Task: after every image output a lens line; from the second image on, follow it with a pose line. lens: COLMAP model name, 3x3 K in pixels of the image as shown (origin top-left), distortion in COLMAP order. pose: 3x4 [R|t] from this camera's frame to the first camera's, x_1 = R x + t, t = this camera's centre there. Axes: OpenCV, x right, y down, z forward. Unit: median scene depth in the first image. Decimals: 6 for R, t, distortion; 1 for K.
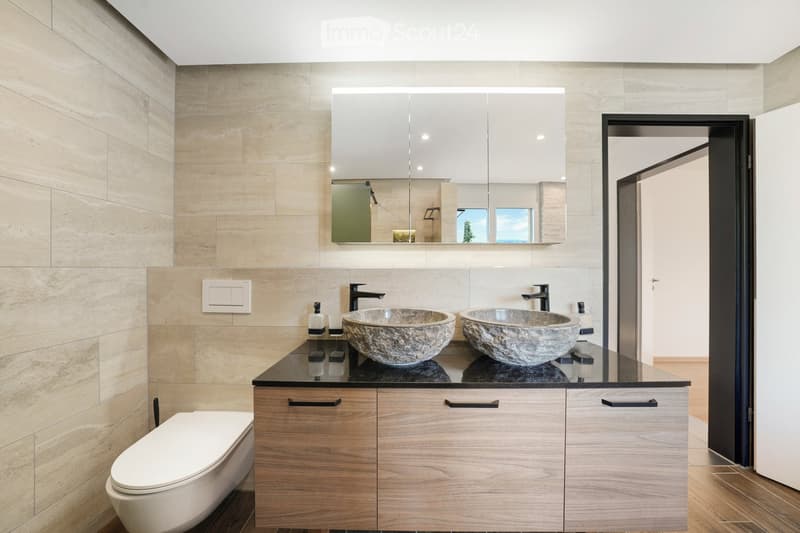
lens RADIAL K [[282.2, 0, 402.8], [0, 282.2, 268.5], [0, 0, 1]] dist [-0.000340, 0.000115]
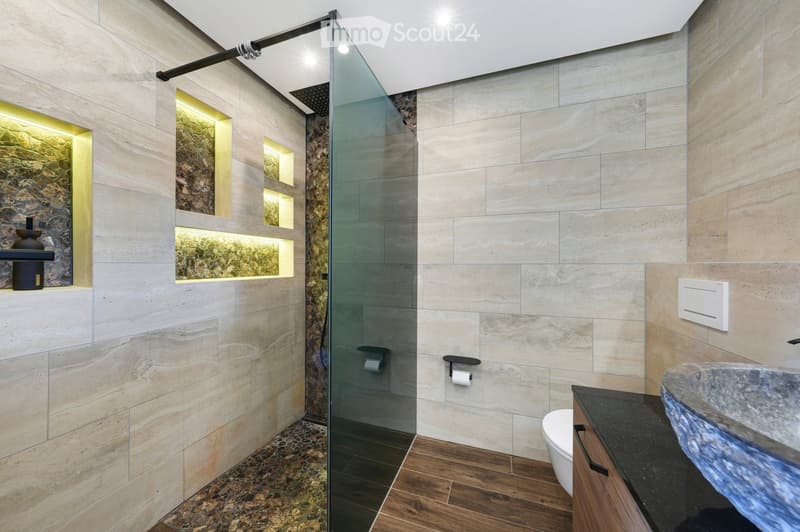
lens RADIAL K [[282.2, 0, 402.8], [0, 282.2, 268.0], [0, 0, 1]] dist [-0.000340, 0.000115]
pose [[-0.315885, 0.008109, -0.948763, 0.346726], [0.002678, 0.999967, 0.007655, 0.002041], [0.948794, -0.000122, -0.315896, 0.527055]]
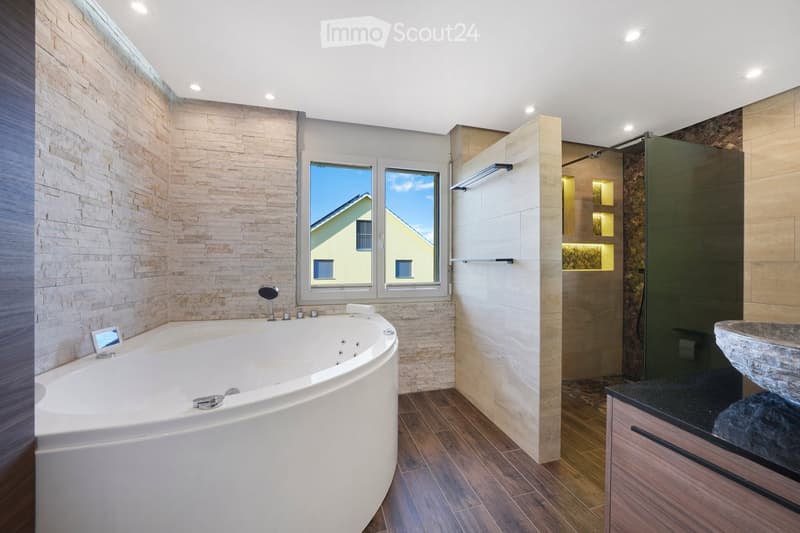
lens RADIAL K [[291.0, 0, 403.7], [0, 291.0, 259.5], [0, 0, 1]] dist [-0.011173, 0.000348]
pose [[-0.954792, -0.006846, -0.297196, 1.234948], [-0.003162, 0.999912, -0.012877, 0.009499], [0.297258, -0.011355, -0.954730, 1.090706]]
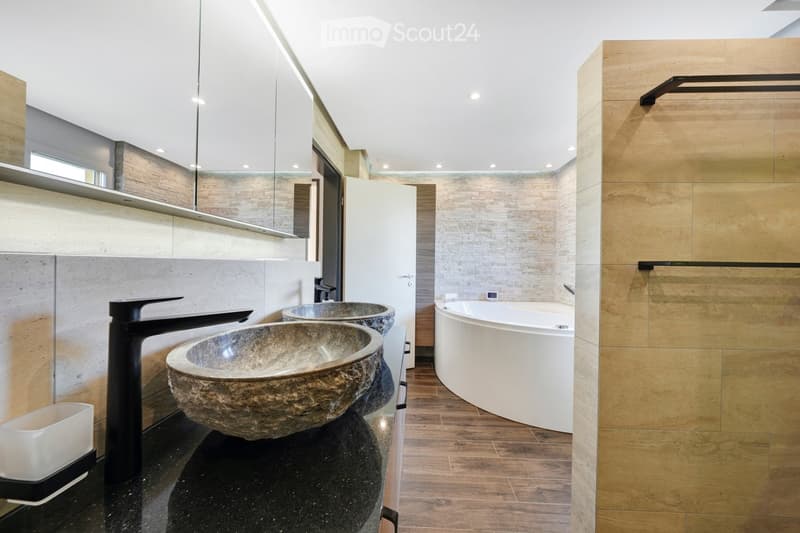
lens RADIAL K [[272.6, 0, 403.9], [0, 272.6, 264.2], [0, 0, 1]] dist [-0.000653, -0.000052]
pose [[0.029054, 0.002377, 0.999575, -0.466013], [-0.011997, 0.999926, -0.002030, 0.005612], [-0.999506, -0.011933, 0.029080, 0.621560]]
